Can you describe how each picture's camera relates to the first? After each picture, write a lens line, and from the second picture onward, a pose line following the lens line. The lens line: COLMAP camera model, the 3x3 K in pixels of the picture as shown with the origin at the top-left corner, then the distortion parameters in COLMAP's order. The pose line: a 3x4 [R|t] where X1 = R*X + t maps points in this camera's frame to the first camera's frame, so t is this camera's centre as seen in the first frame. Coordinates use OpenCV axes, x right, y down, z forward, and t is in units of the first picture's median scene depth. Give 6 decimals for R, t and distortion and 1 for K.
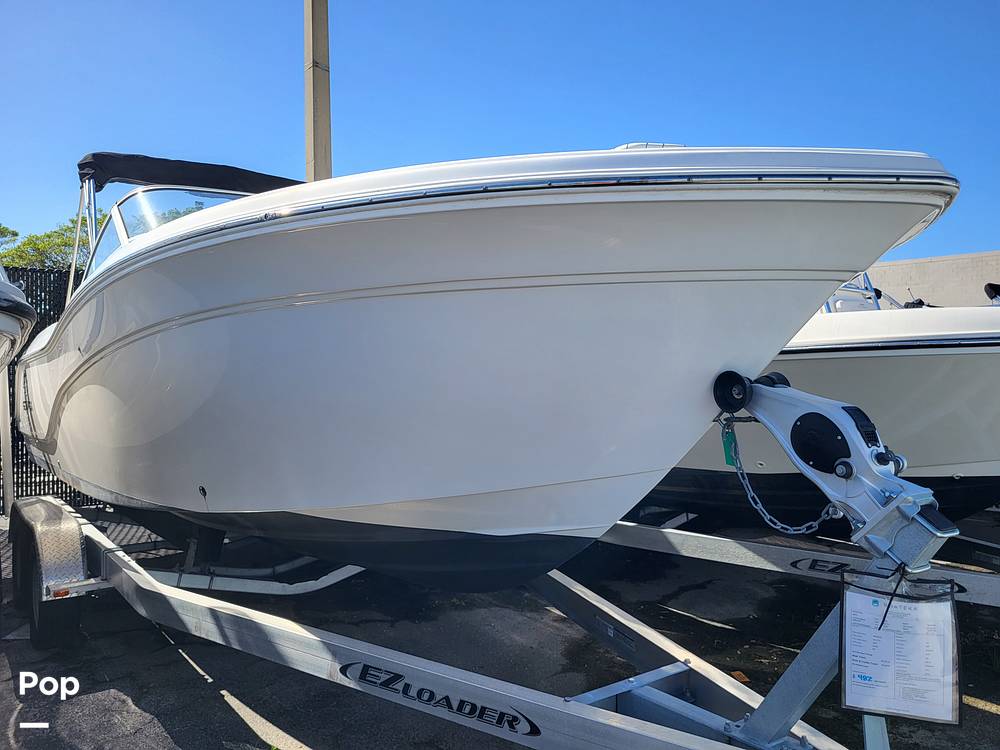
lens RADIAL K [[772.6, 0, 505.8], [0, 772.6, 372.0], [0, 0, 1]] dist [0.041542, -0.047746]
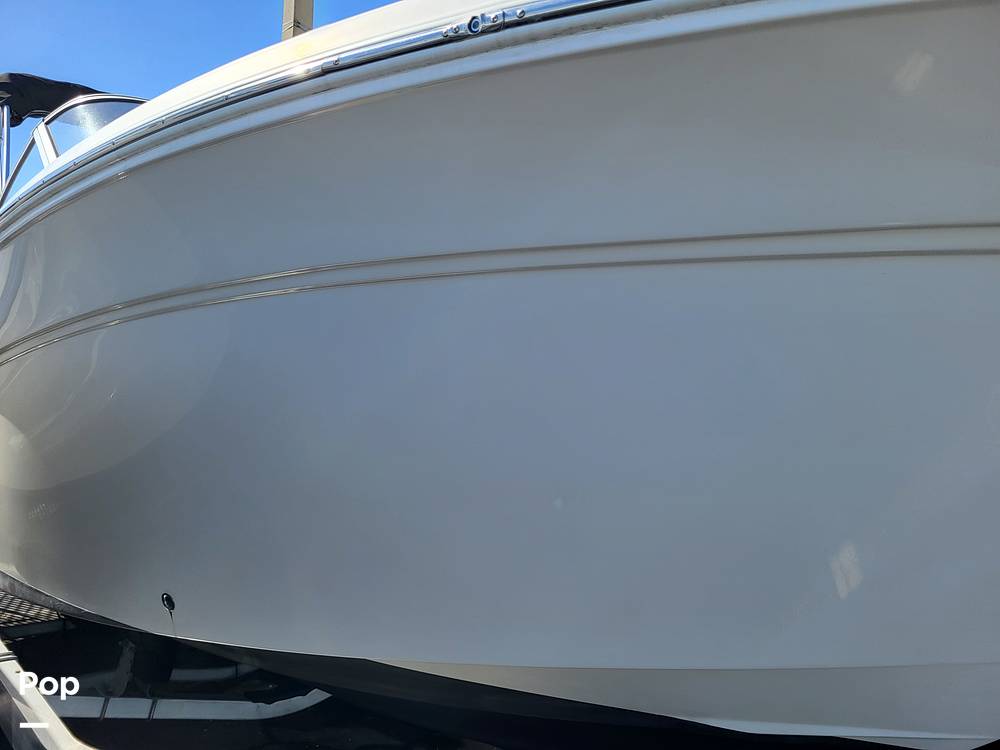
lens RADIAL K [[772.6, 0, 505.8], [0, 772.6, 372.0], [0, 0, 1]] dist [0.041542, -0.047746]
pose [[0.994472, 0.050273, 0.092182, -0.251750], [-0.047580, 0.998381, -0.031185, -0.014907], [-0.093600, 0.026627, 0.995254, 0.490485]]
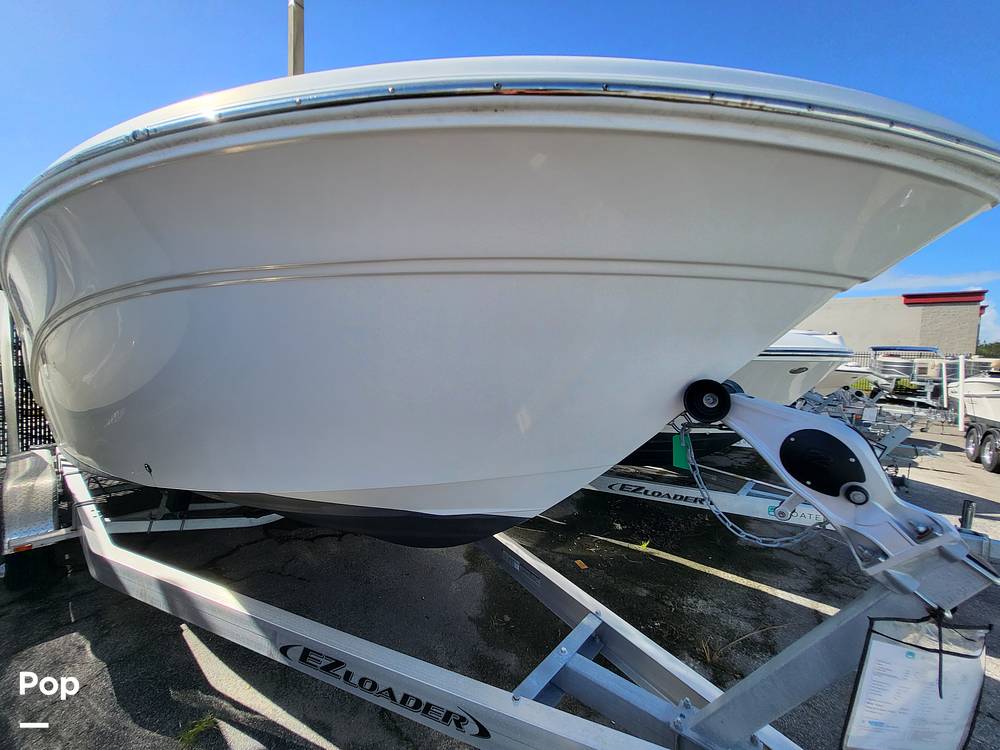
lens RADIAL K [[396.7, 0, 503.2], [0, 396.7, 371.3], [0, 0, 1]] dist [-0.001974, -0.000092]
pose [[0.972756, 0.024129, 0.230572, -0.058923], [-0.033095, 0.998836, 0.035098, -0.016343], [-0.229456, -0.041772, 0.972422, 0.463731]]
